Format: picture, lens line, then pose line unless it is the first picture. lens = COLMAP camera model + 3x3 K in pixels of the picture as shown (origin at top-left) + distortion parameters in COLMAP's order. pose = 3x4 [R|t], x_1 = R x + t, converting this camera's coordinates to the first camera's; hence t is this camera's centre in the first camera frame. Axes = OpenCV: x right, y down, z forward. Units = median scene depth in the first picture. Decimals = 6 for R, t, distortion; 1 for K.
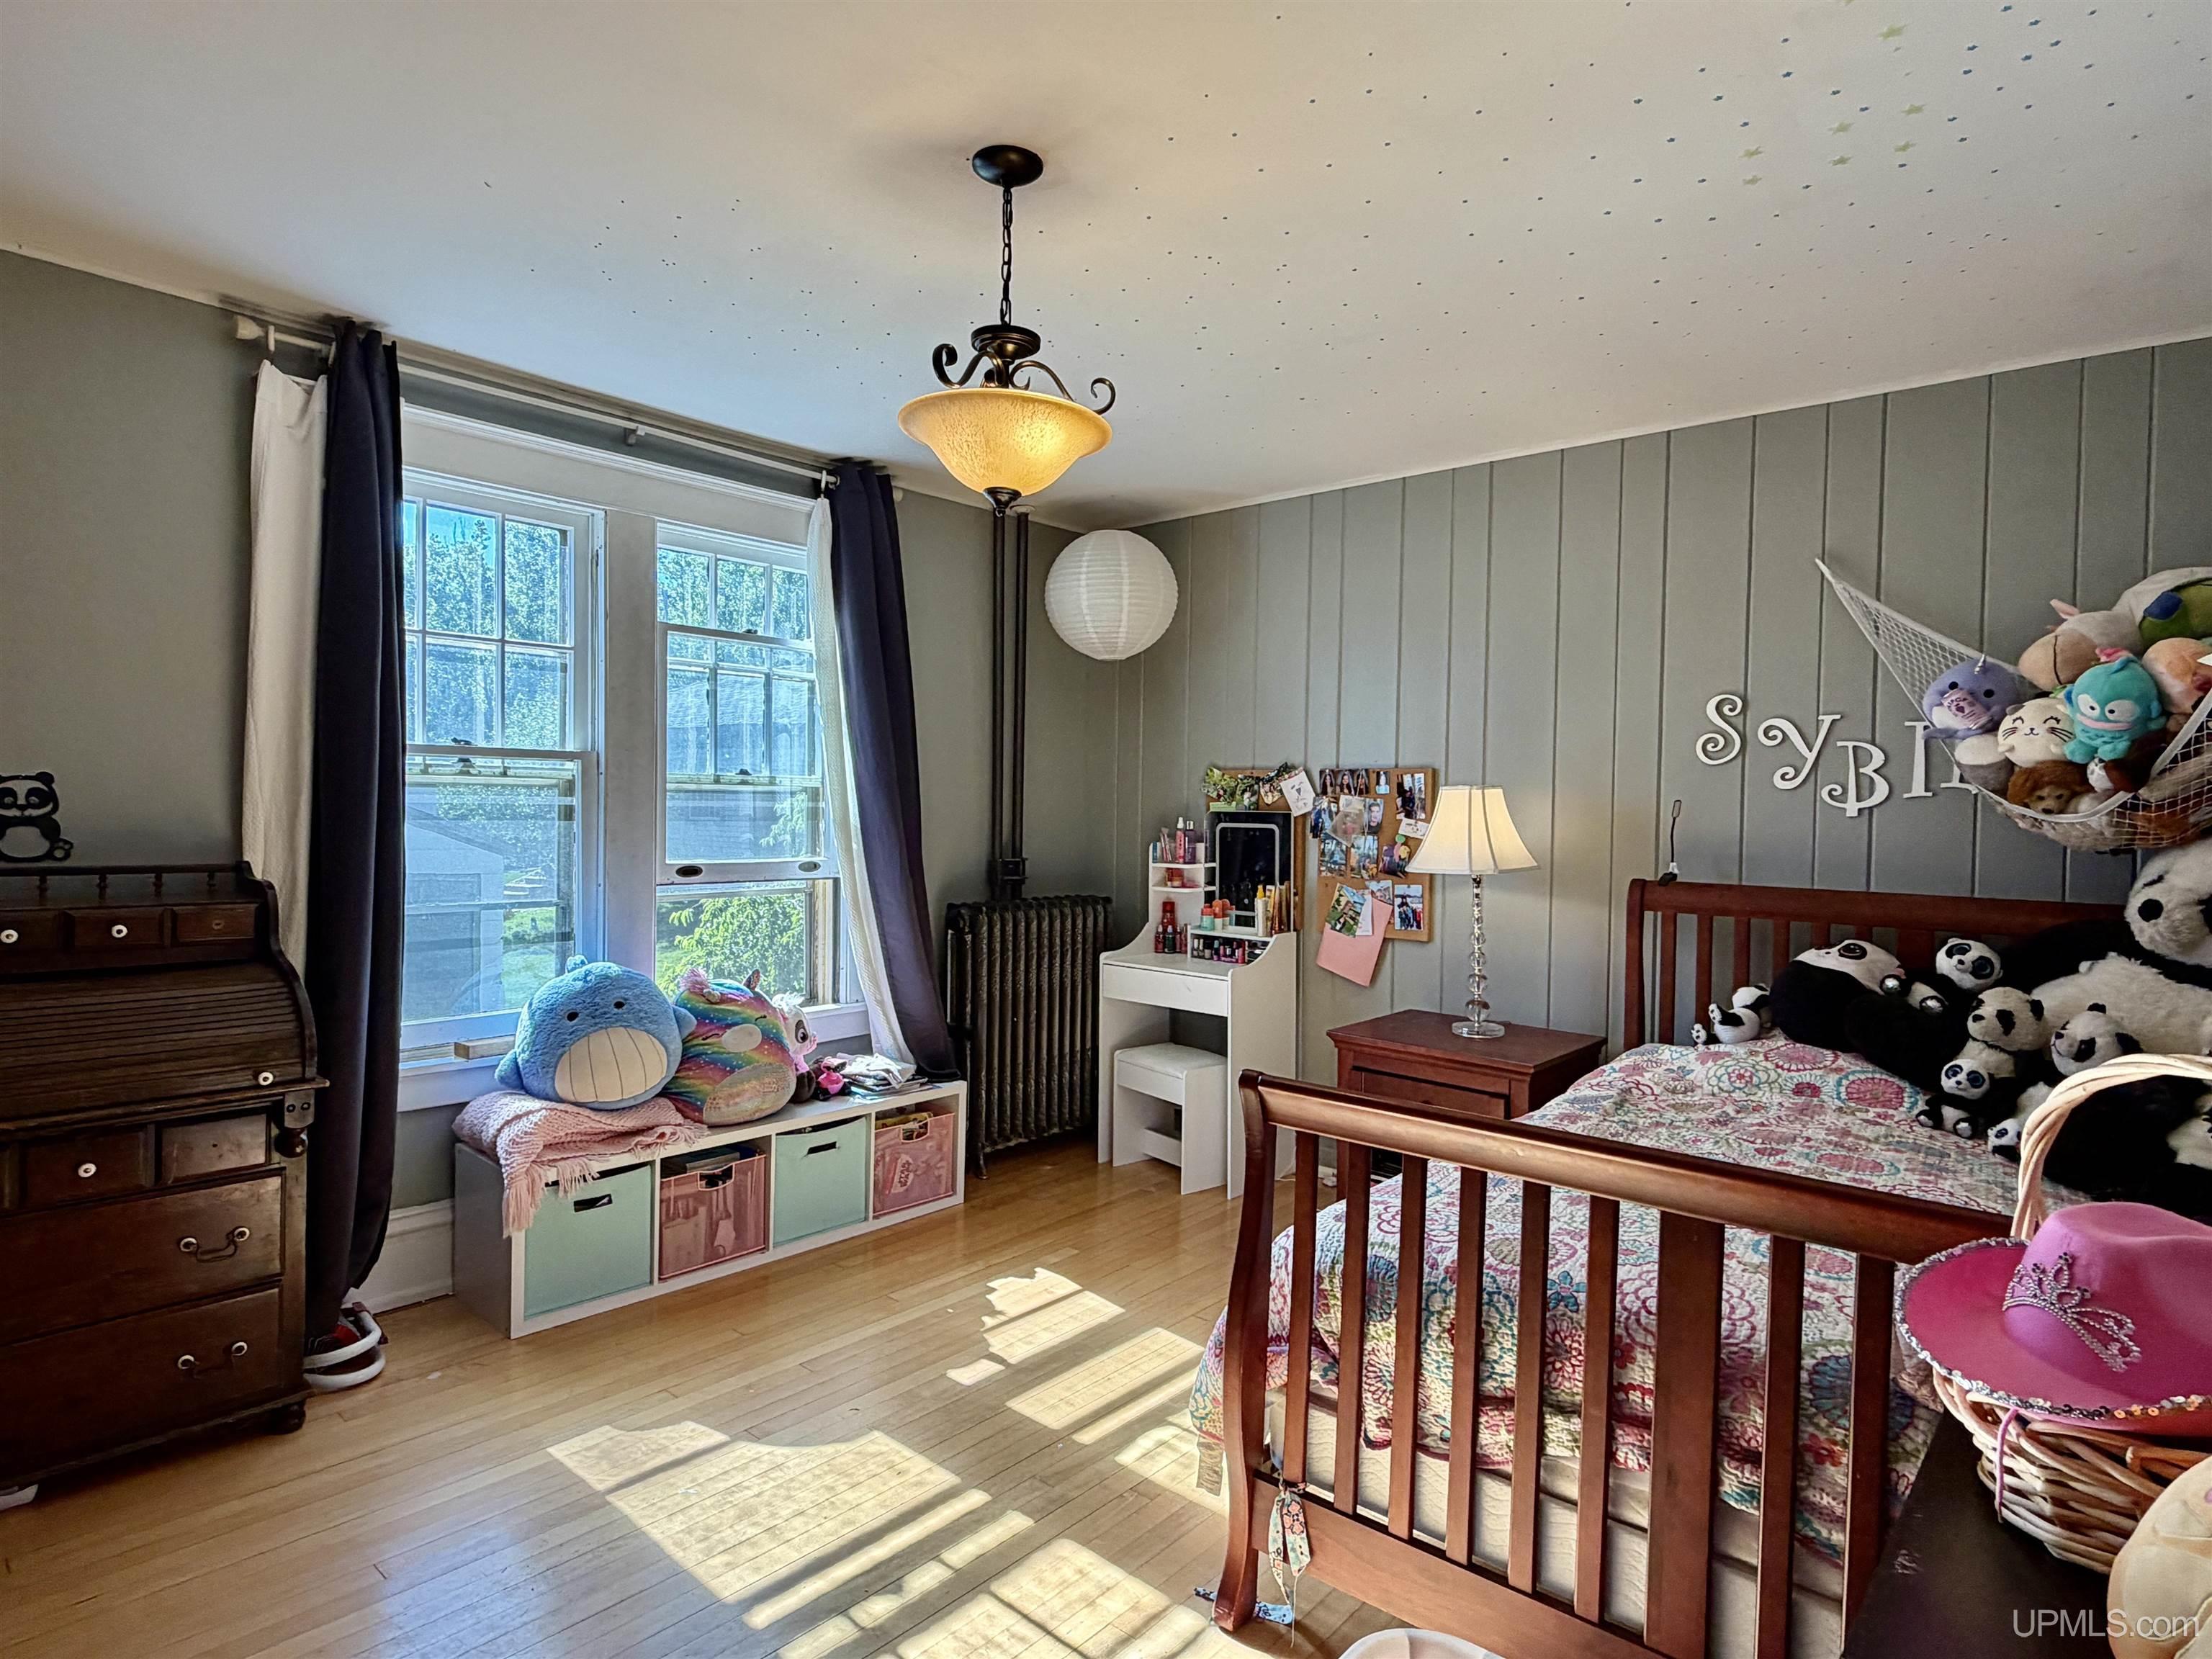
lens RADIAL K [[1217.8, 0, 1106.0], [0, 1217.8, 829.5], [0, 0, 1]] dist [-0.002614, -0.000362]
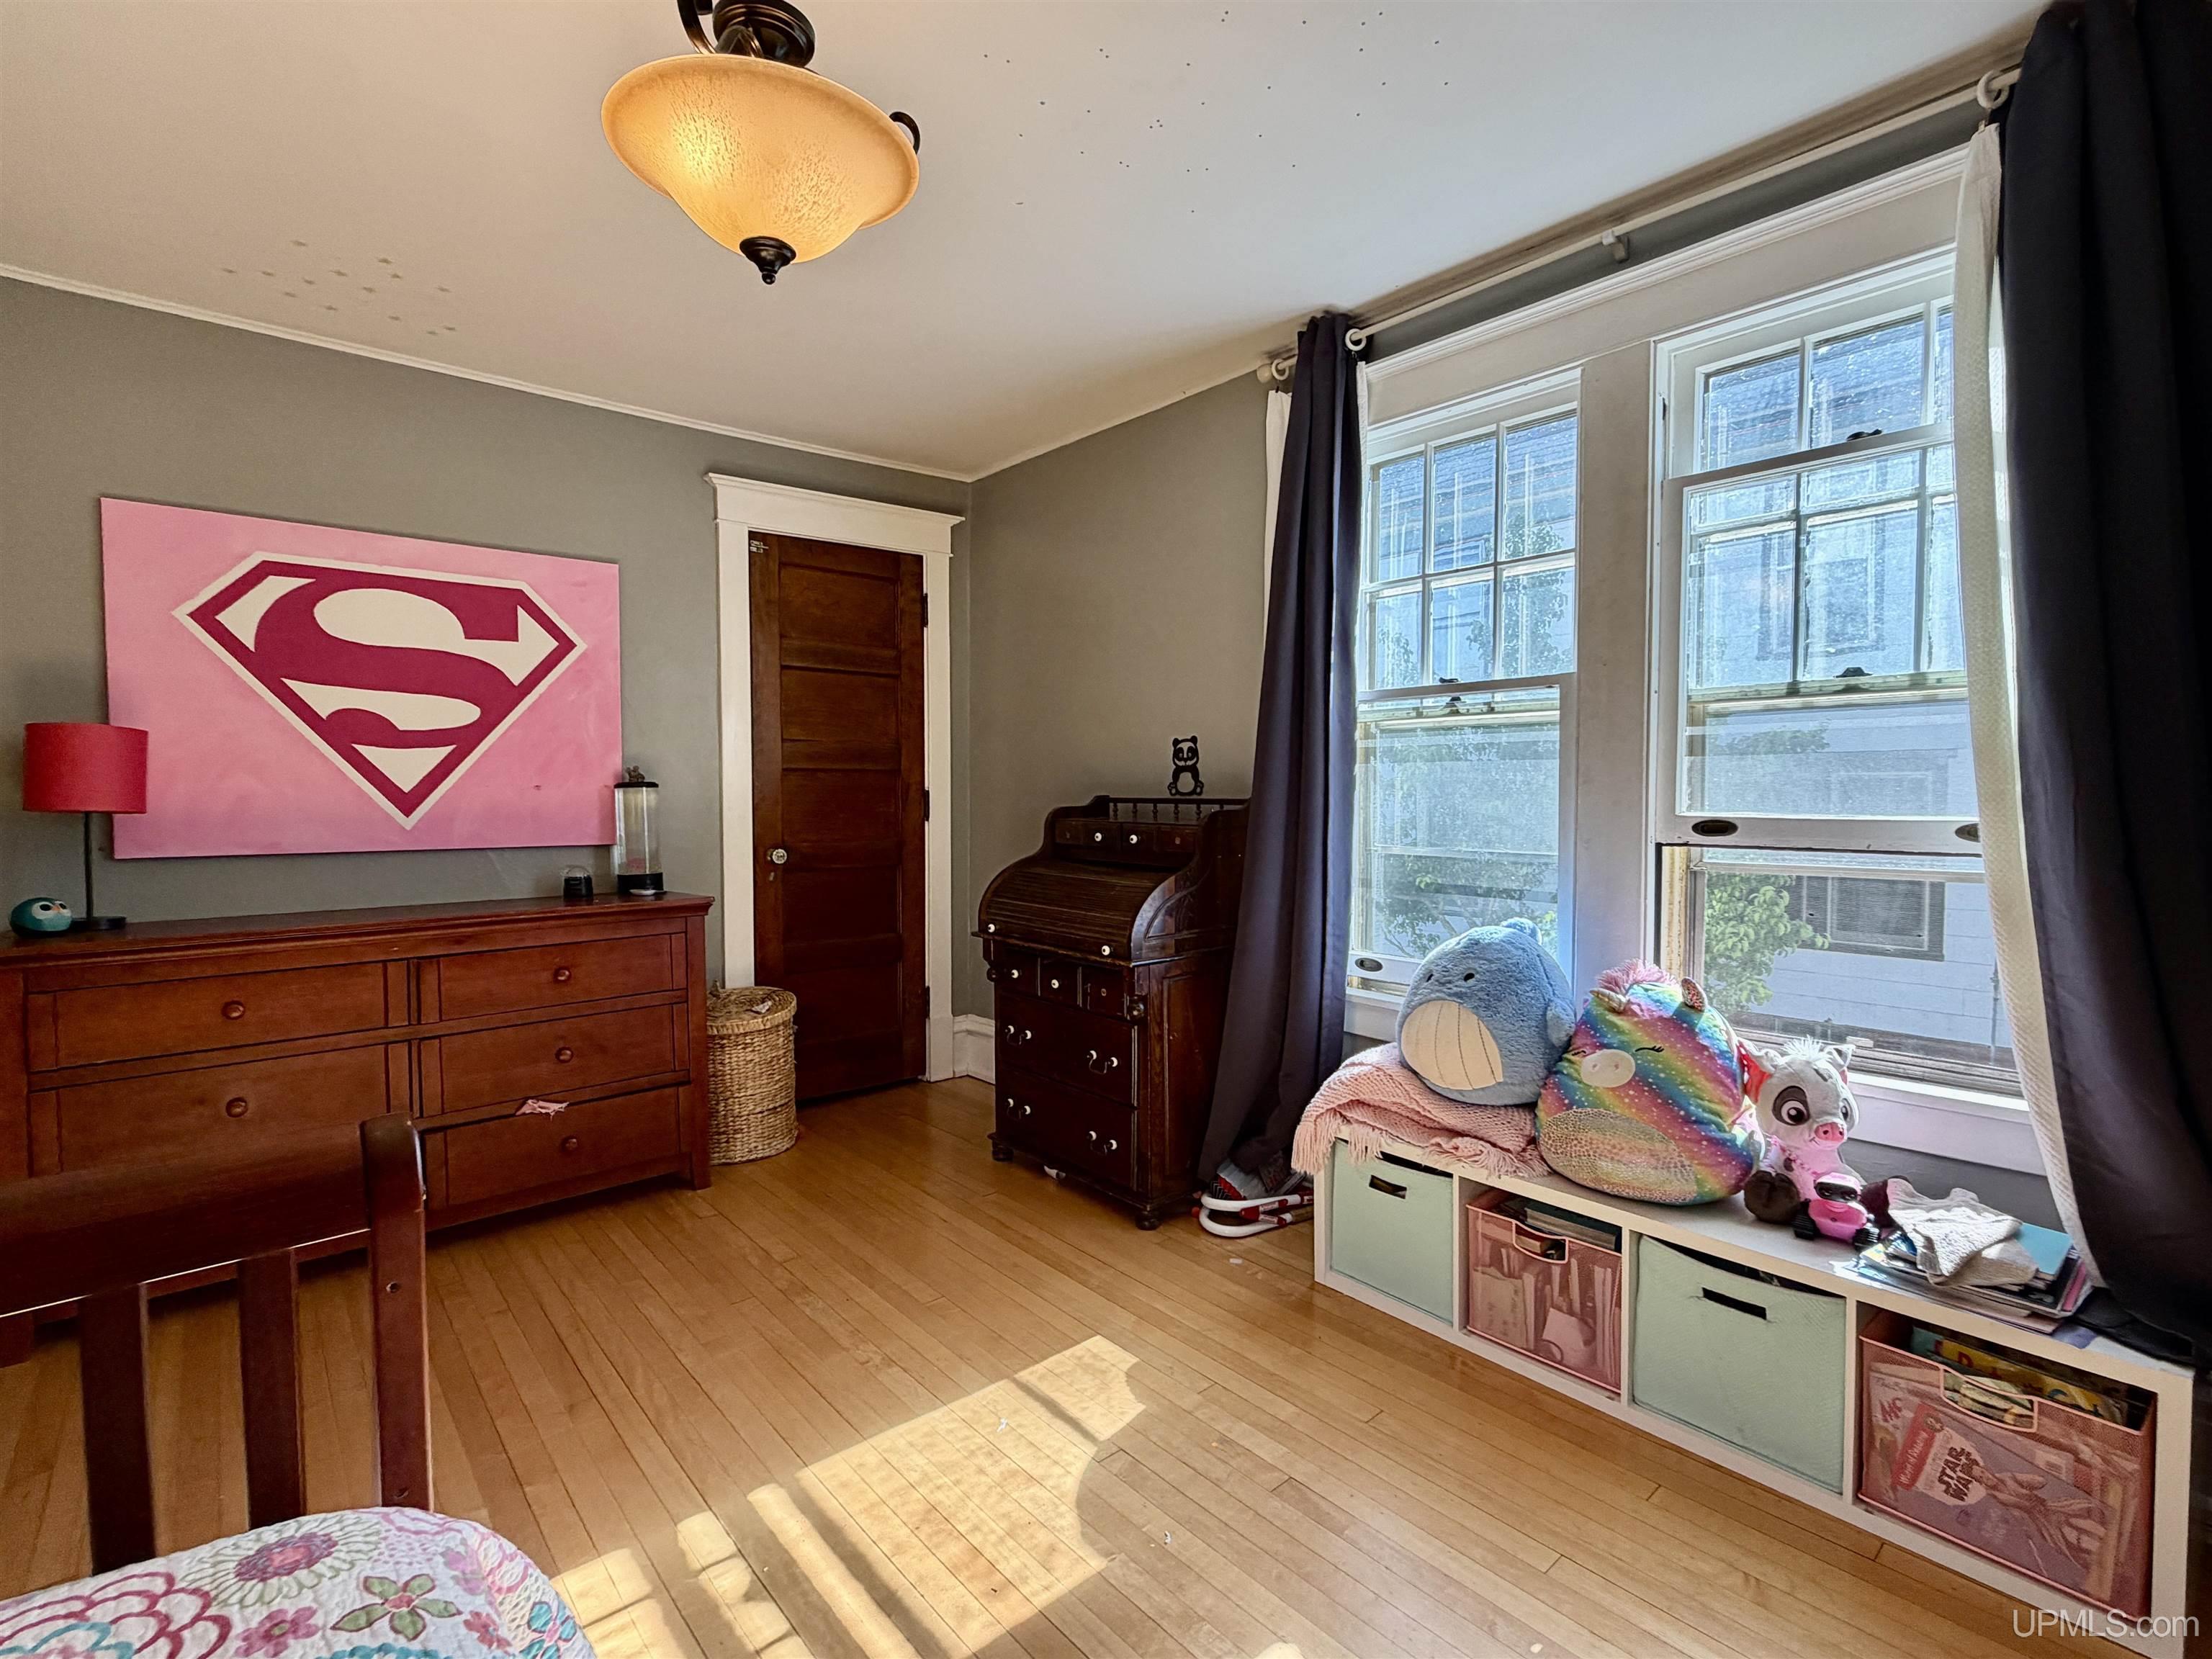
lens RADIAL K [[1040.8, 0, 1106.0], [0, 1040.8, 829.5], [0, 0, 1]] dist [-0.001170, -0.000150]
pose [[-0.140102, 0.021491, -0.989904, 0.324856], [-0.017619, 0.999552, 0.024194, 0.030434], [0.989980, 0.020831, -0.139661, 0.835681]]
